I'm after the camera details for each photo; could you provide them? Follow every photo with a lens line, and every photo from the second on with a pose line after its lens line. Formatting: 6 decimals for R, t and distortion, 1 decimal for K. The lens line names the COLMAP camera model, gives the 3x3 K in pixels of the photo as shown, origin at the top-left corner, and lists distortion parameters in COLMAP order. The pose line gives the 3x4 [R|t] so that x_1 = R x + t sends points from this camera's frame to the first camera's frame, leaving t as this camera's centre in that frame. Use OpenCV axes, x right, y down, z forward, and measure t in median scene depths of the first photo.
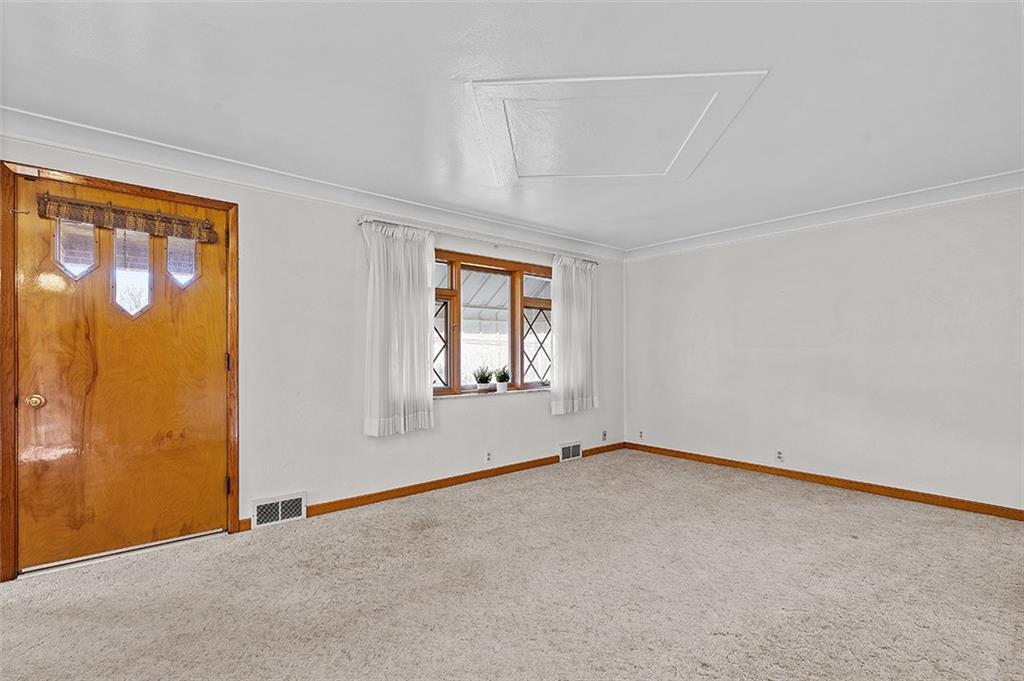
lens RADIAL K [[467.5, 0, 514.2], [0, 467.5, 348.8], [0, 0, 1]] dist [-0.002126, 0.001416]
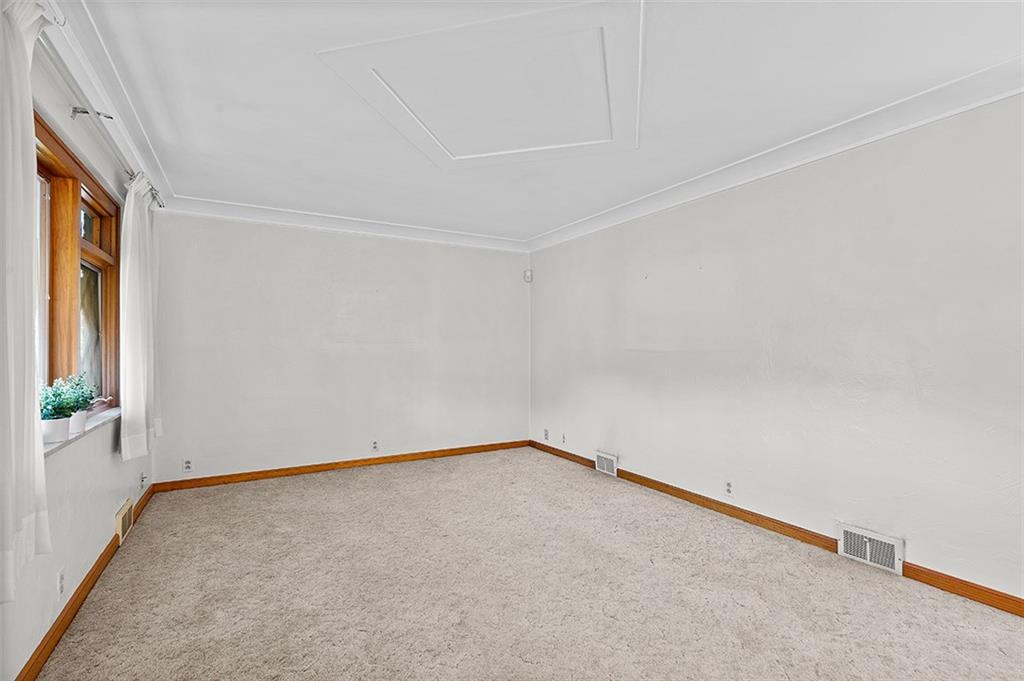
lens RADIAL K [[467.5, 0, 511.4], [0, 467.5, 345.4], [0, 0, 1]] dist [-0.002126, 0.001416]
pose [[0.184829, 0.008273, 0.982736, -0.468789], [-0.006552, 0.999953, -0.007186, 0.012072], [-0.982749, -0.005110, 0.184874, 0.590657]]
